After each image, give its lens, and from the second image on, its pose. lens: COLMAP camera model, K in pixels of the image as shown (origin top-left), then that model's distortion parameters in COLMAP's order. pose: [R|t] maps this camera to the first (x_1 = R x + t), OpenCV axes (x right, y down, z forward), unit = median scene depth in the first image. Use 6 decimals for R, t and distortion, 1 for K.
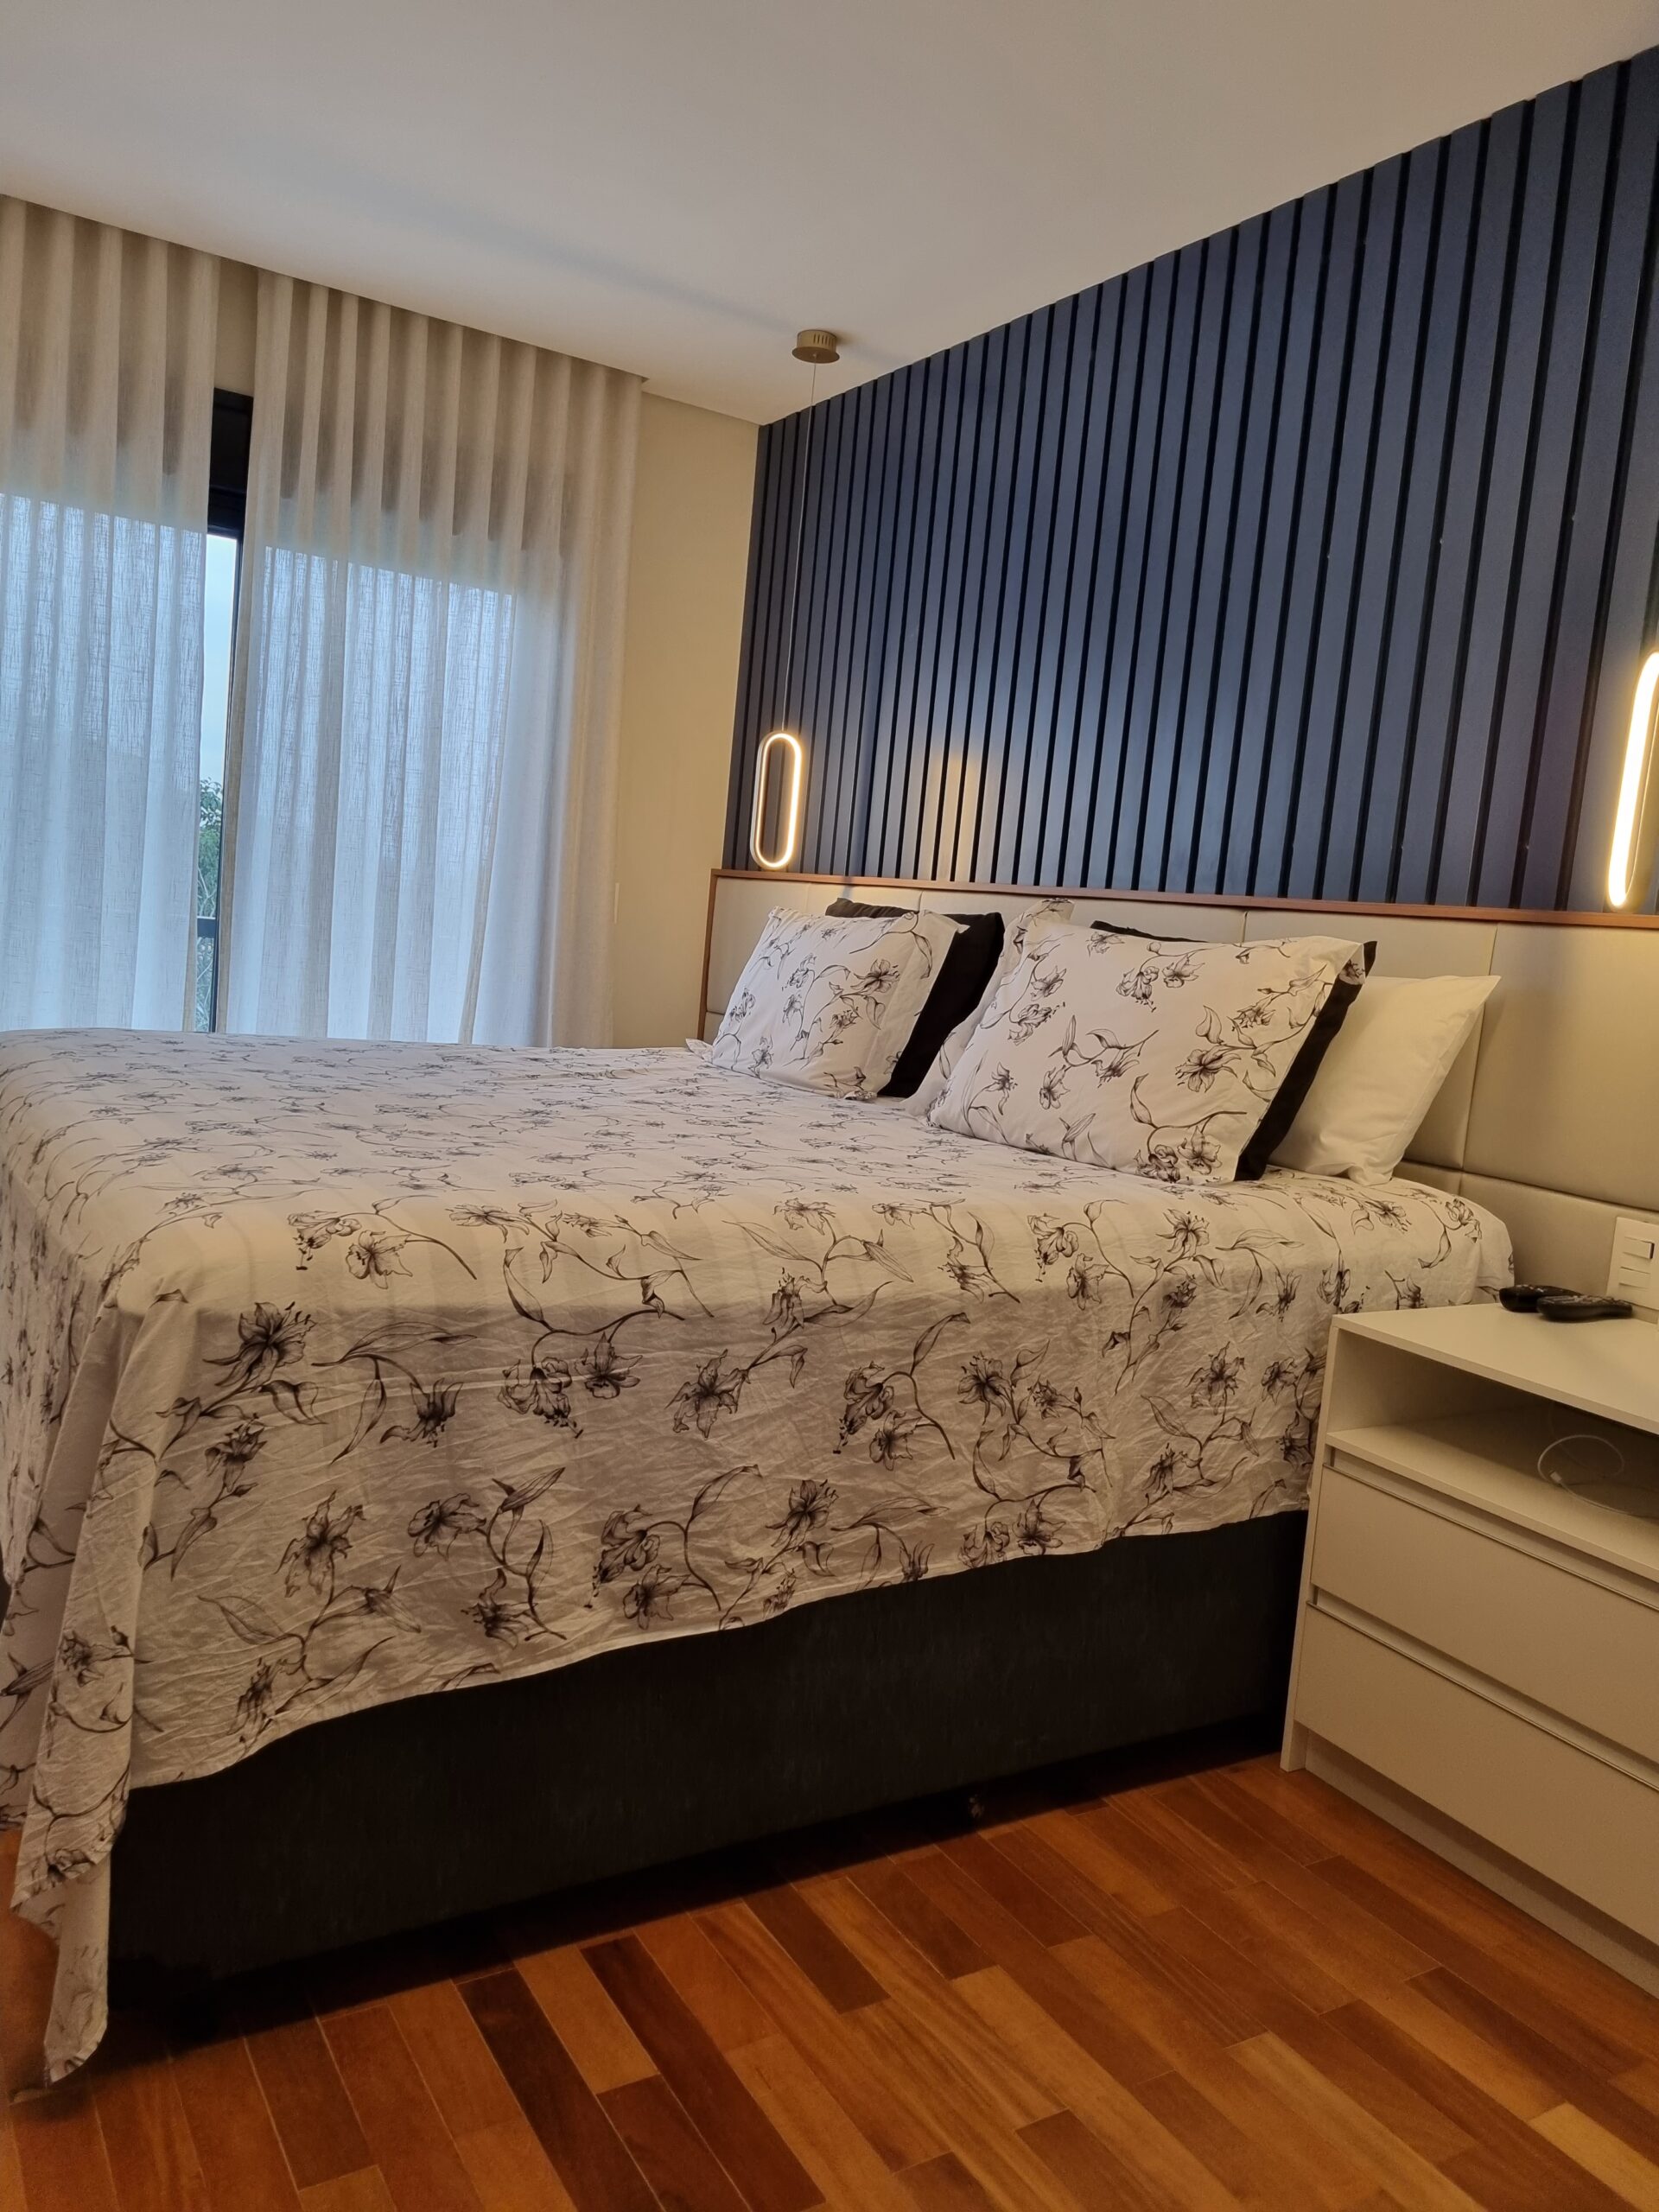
lens RADIAL K [[1654.1, 0, 830.7], [0, 1654.1, 1104.8], [0, 0, 1]] dist [-0.002085, -0.012128]
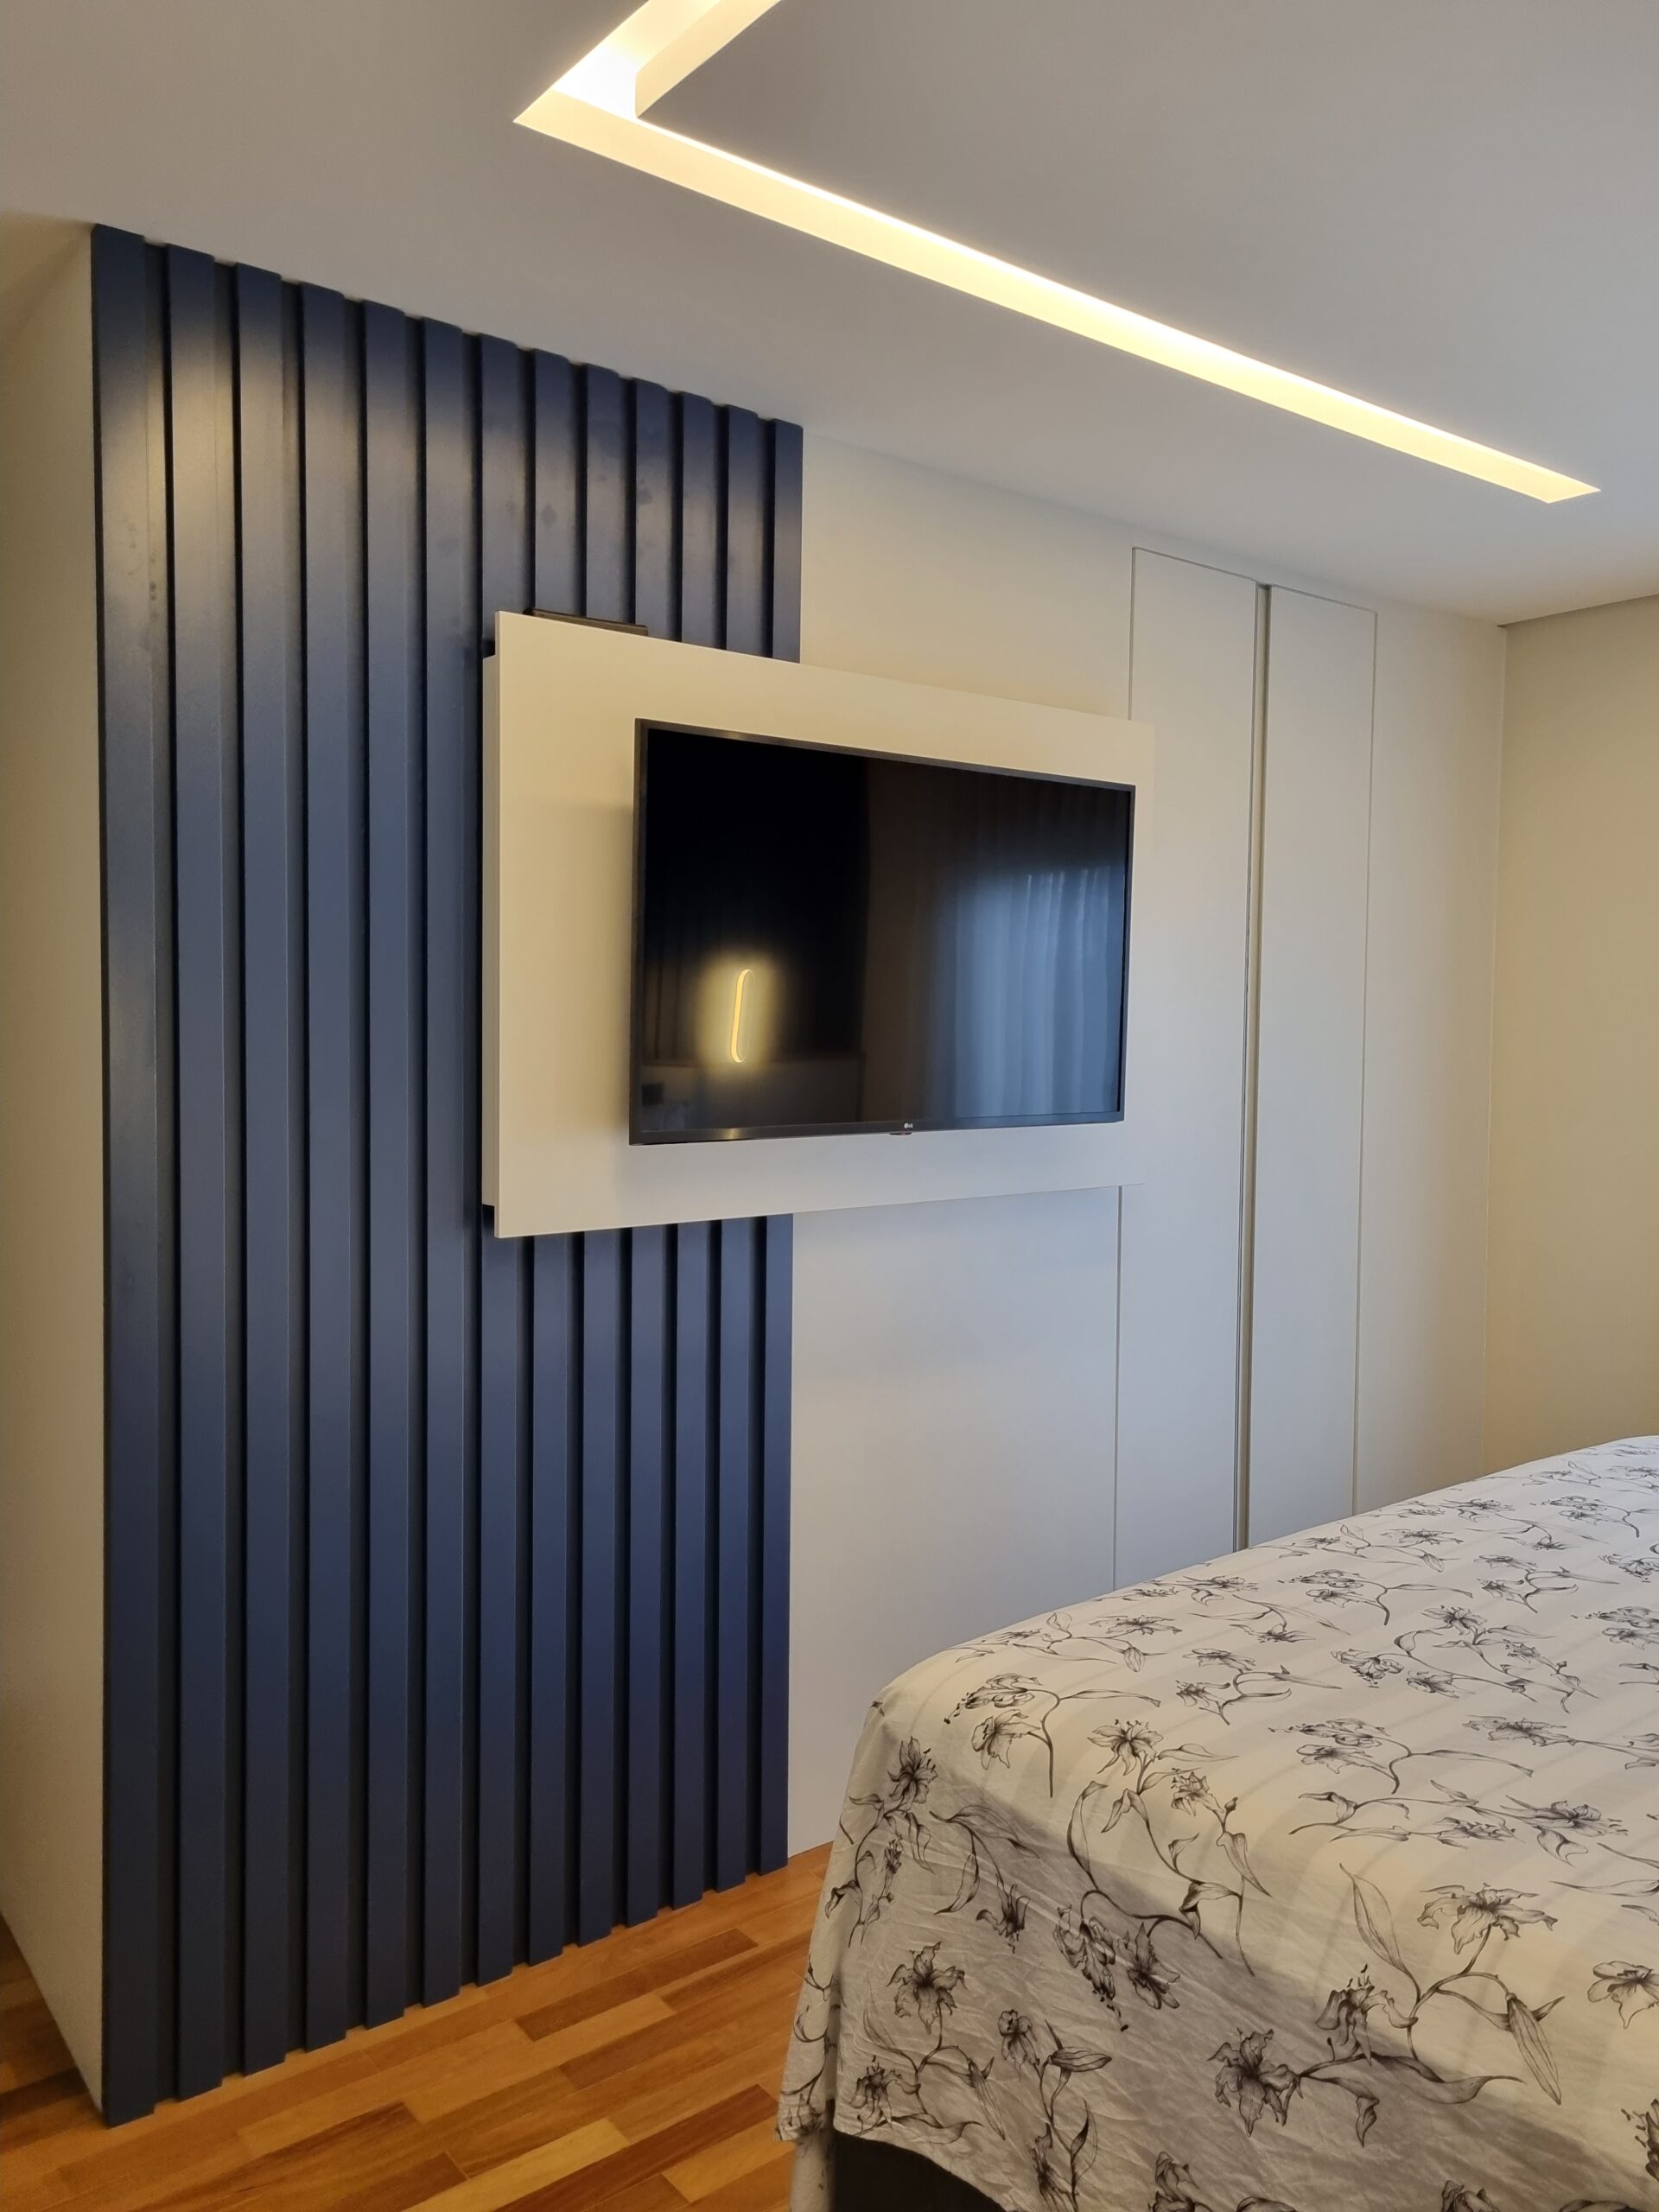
lens RADIAL K [[1654.1, 0, 829.3], [0, 1654.1, 1103.9], [0, 0, 1]] dist [-0.002085, -0.012128]
pose [[0.096777, -0.051215, -0.993988, 0.736172], [-0.121112, 0.990648, -0.062835, -0.214683], [0.987910, 0.126464, 0.089669, 0.714720]]
